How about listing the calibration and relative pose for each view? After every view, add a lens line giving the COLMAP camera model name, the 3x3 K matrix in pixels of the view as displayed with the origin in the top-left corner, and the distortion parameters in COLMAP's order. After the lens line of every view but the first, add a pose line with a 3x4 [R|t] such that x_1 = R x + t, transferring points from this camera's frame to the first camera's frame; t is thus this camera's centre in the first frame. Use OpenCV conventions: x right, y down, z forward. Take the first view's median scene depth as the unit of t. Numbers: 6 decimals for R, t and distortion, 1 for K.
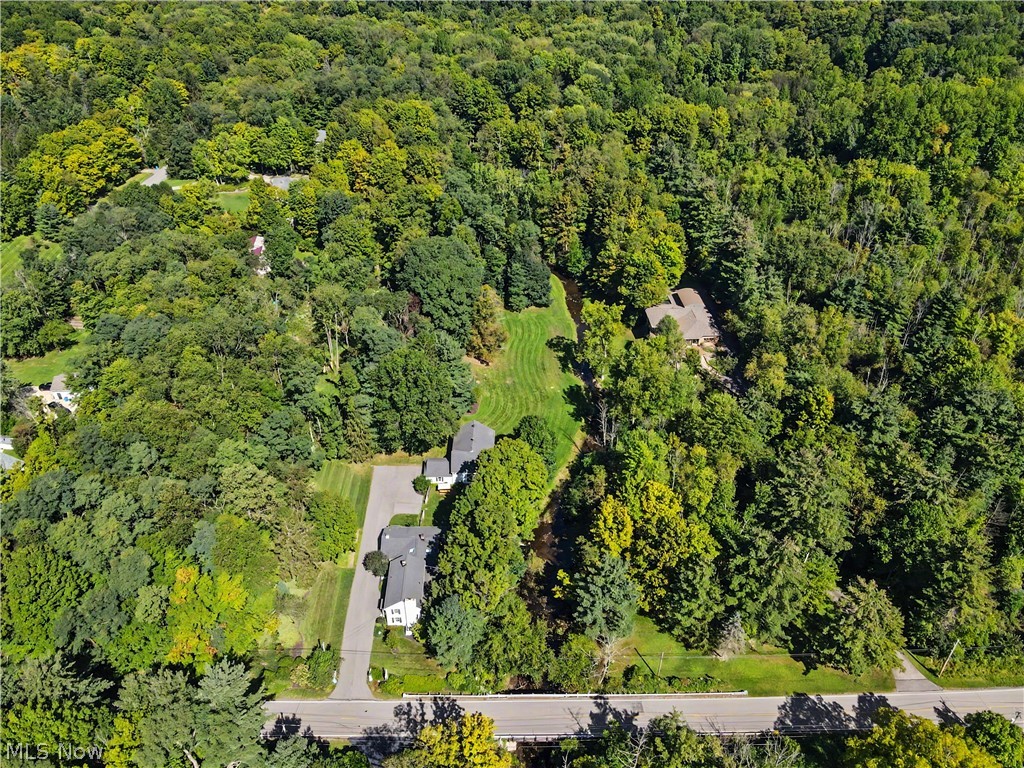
lens RADIAL K [[741.6, 0, 512.7], [0, 741.6, 383.0], [0, 0, 1]] dist [0.006179, 0.002598]
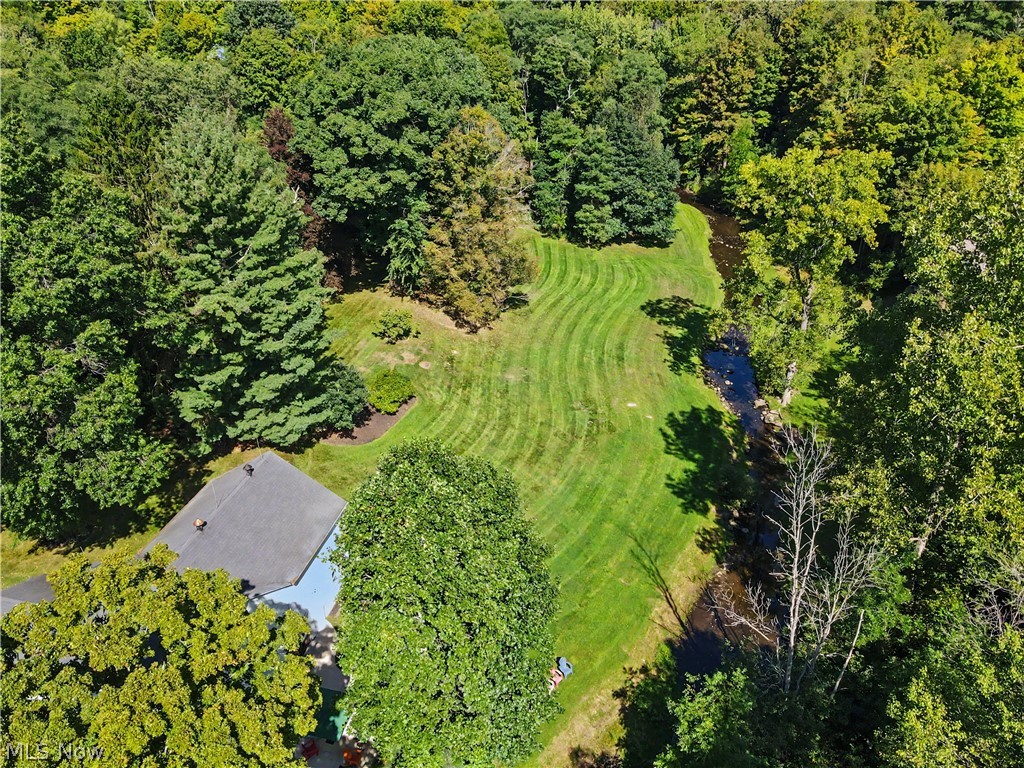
lens RADIAL K [[741.6, 0, 509.6], [0, 741.6, 386.9], [0, 0, 1]] dist [0.006179, 0.002598]
pose [[0.971481, 0.107861, -0.211164, 0.063870], [-0.127068, 0.988698, -0.079567, 0.029976], [0.200196, 0.104130, 0.974207, 0.595257]]
